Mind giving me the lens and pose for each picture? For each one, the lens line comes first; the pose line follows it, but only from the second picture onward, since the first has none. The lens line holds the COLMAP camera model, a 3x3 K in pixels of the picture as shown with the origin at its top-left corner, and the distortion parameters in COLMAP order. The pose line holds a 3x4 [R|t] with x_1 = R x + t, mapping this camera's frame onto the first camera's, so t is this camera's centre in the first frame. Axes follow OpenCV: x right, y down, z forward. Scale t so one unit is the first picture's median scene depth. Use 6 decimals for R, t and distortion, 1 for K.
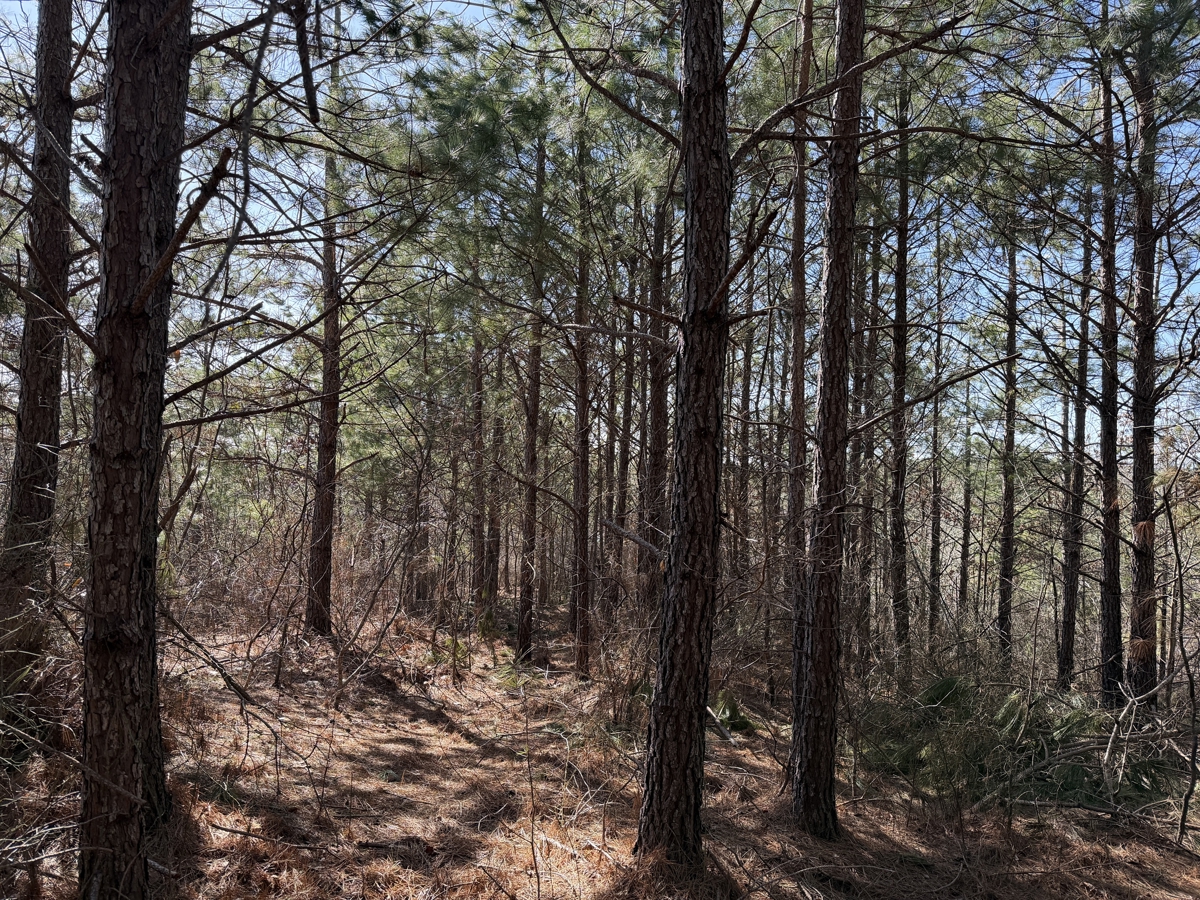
lens RADIAL K [[841.6, 0, 605.3], [0, 841.6, 459.7], [0, 0, 1]] dist [0.028247, -0.024331]
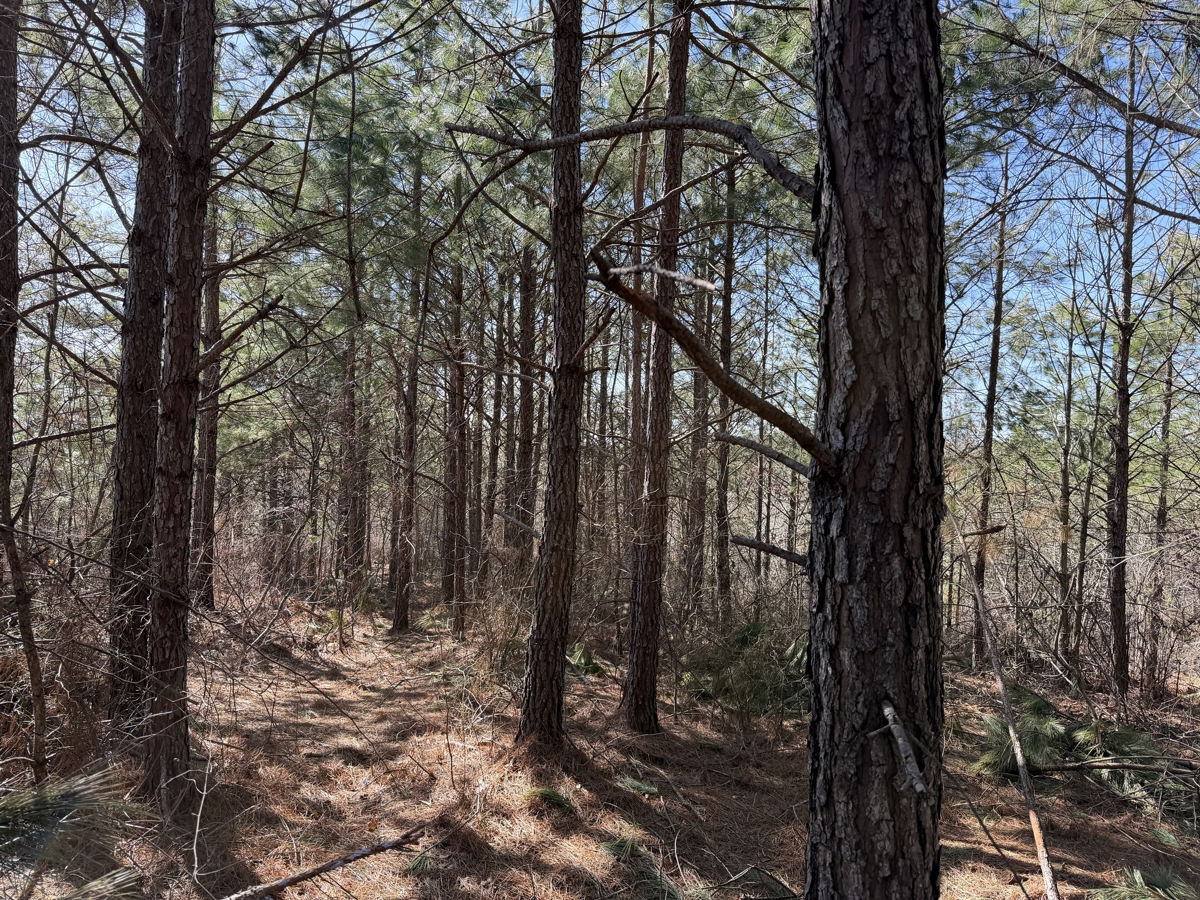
lens RADIAL K [[841.6, 0, 612.4], [0, 841.6, 441.0], [0, 0, 1]] dist [0.028247, -0.024331]
pose [[0.984890, 0.004325, 0.173126, -0.023262], [-0.005667, 0.999958, 0.007261, -0.023616], [-0.173087, -0.008133, 0.984873, -0.180233]]
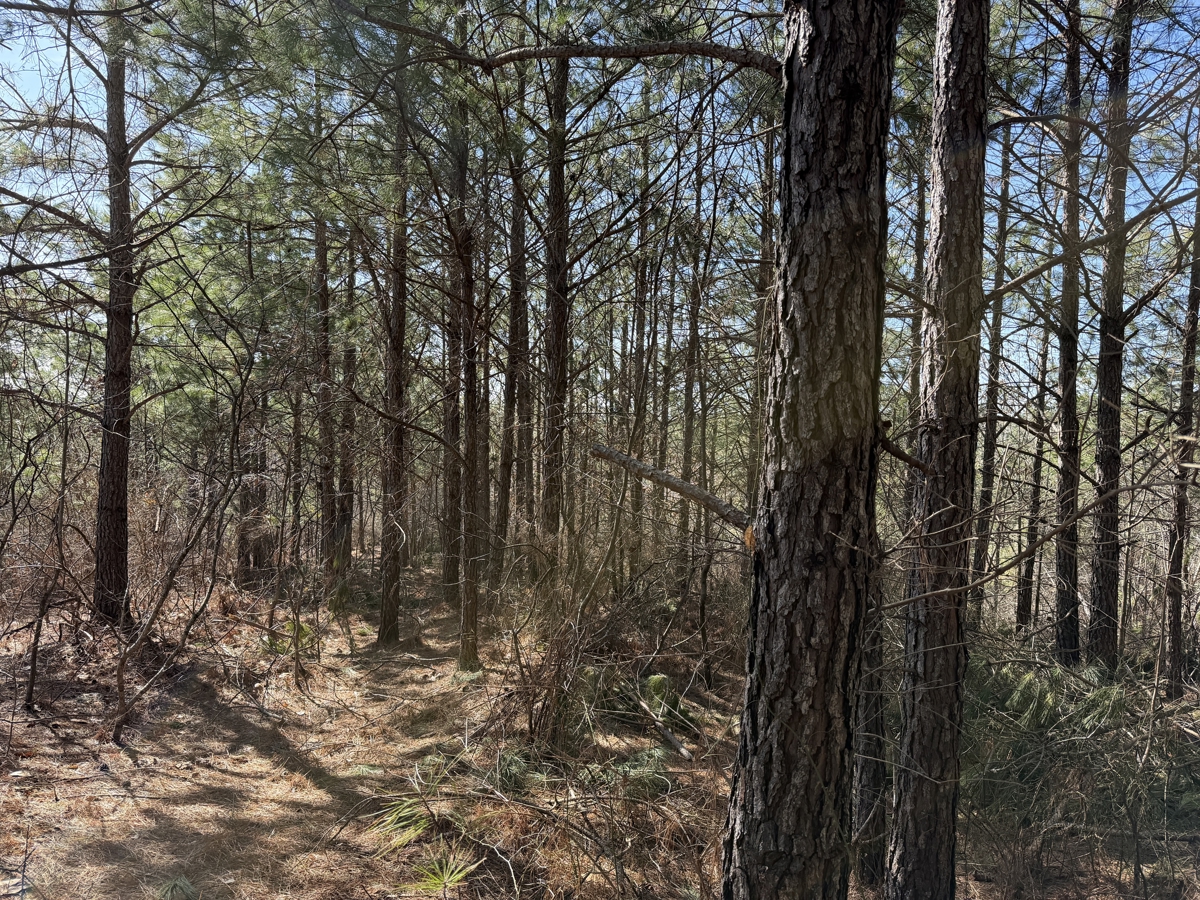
lens RADIAL K [[841.6, 0, 609.8], [0, 841.6, 452.2], [0, 0, 1]] dist [0.028247, -0.024331]
pose [[0.984777, -0.009760, 0.173546, -0.036766], [0.001492, 0.998860, 0.047711, 0.024743], [-0.173814, -0.046726, 0.983669, 0.241710]]
